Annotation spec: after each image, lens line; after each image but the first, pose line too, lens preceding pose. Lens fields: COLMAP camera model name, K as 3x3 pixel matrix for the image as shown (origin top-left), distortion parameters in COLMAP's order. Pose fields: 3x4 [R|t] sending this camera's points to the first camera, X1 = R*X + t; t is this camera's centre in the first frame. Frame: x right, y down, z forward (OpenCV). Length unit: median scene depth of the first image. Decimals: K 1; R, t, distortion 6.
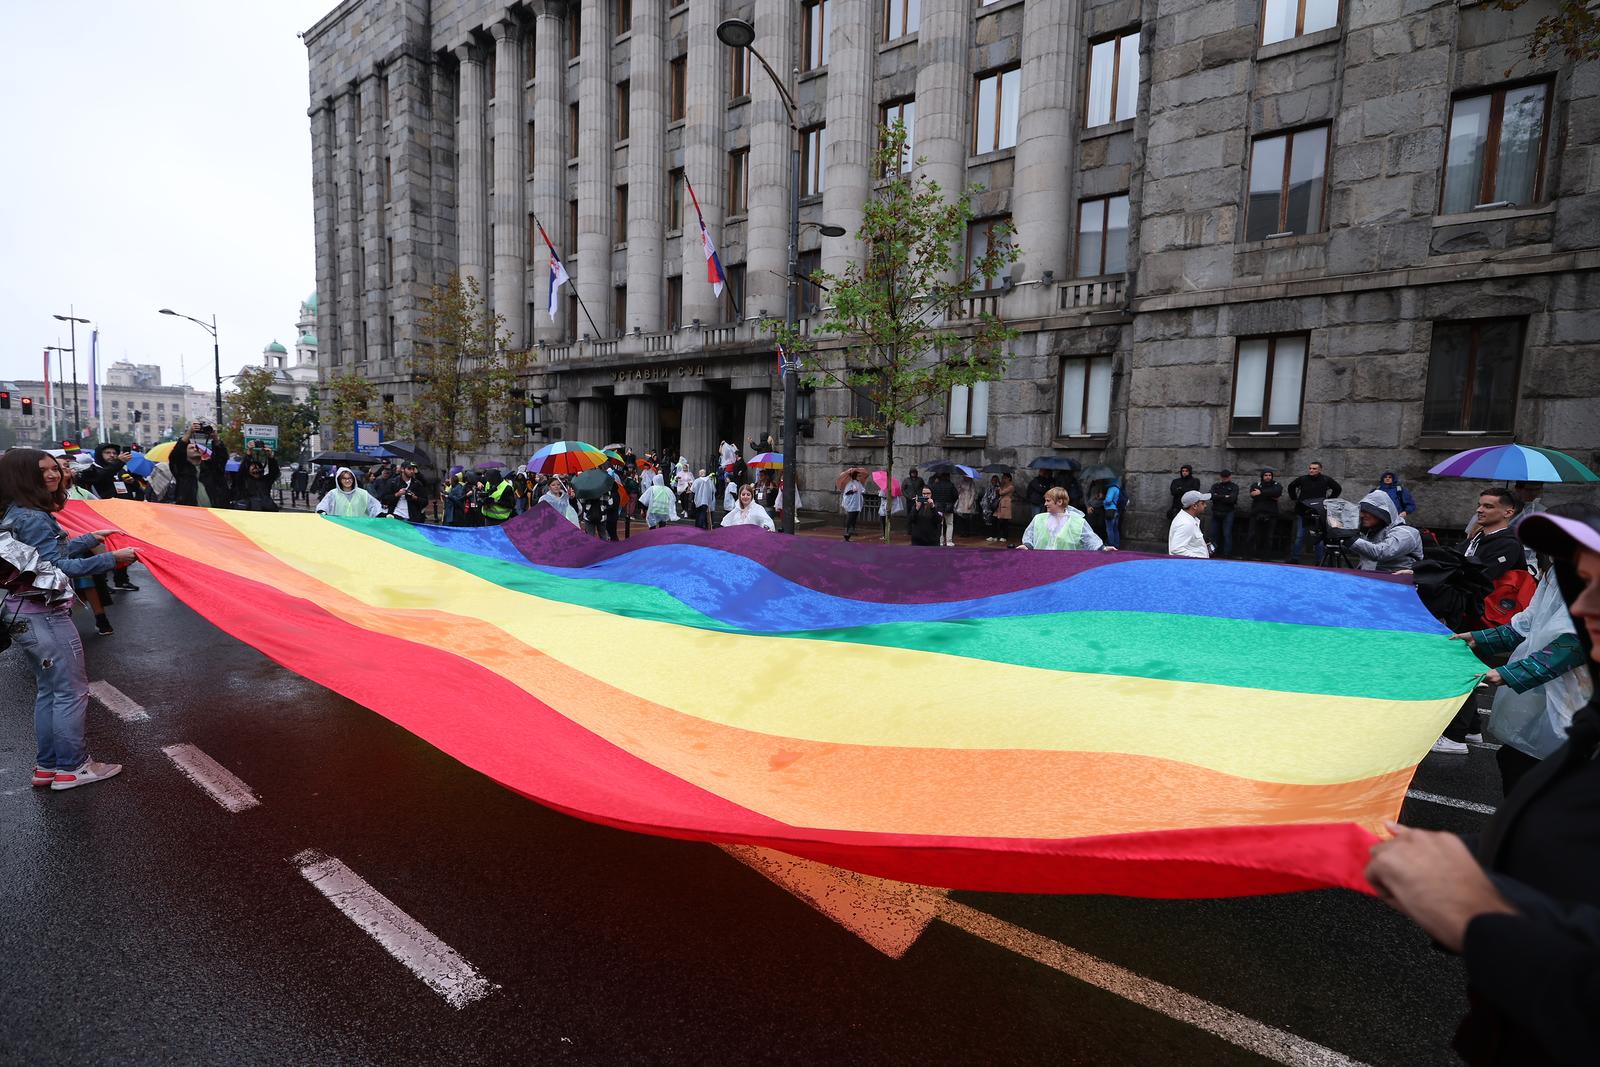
lens RADIAL K [[701.2, 0, 798.1], [0, 701.2, 532.6], [0, 0, 1]] dist [0.000571, -0.000603]
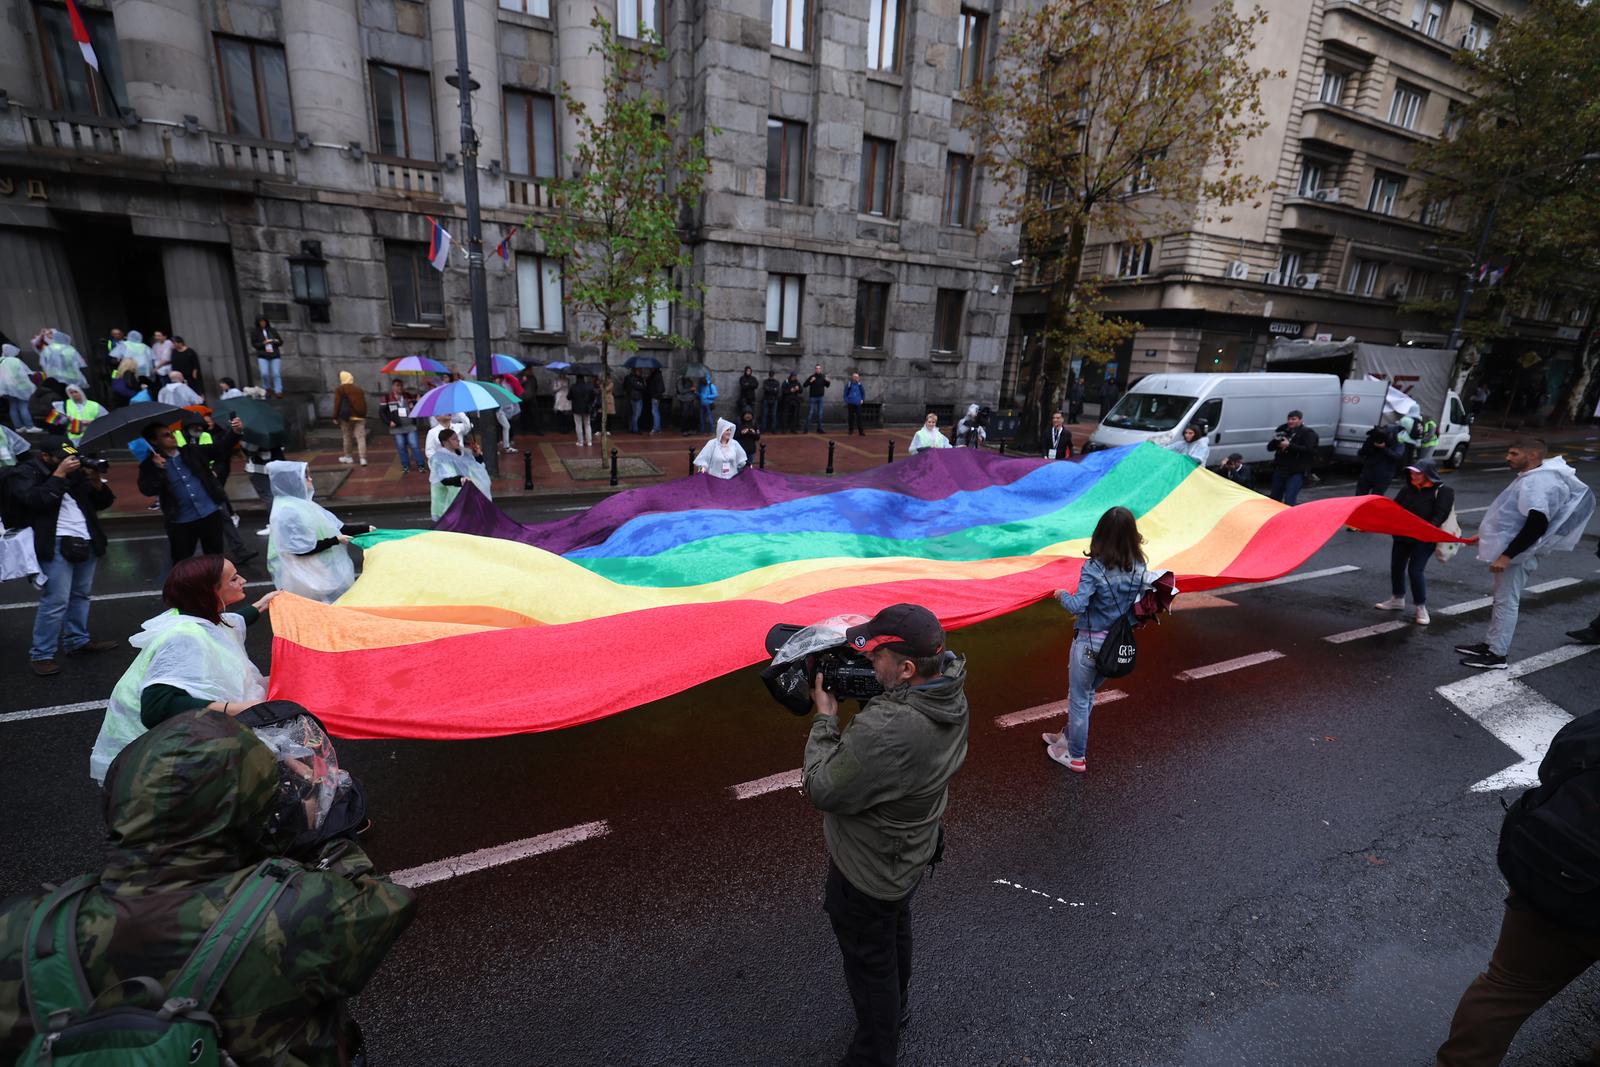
lens RADIAL K [[701.2, 0, 797.4], [0, 701.2, 536.2], [0, 0, 1]] dist [0.000571, -0.000603]
pose [[0.475939, -0.234801, 0.847556, -0.653620], [0.048361, 0.969232, 0.241352, -0.102903], [-0.878148, -0.073881, 0.472651, 0.248492]]
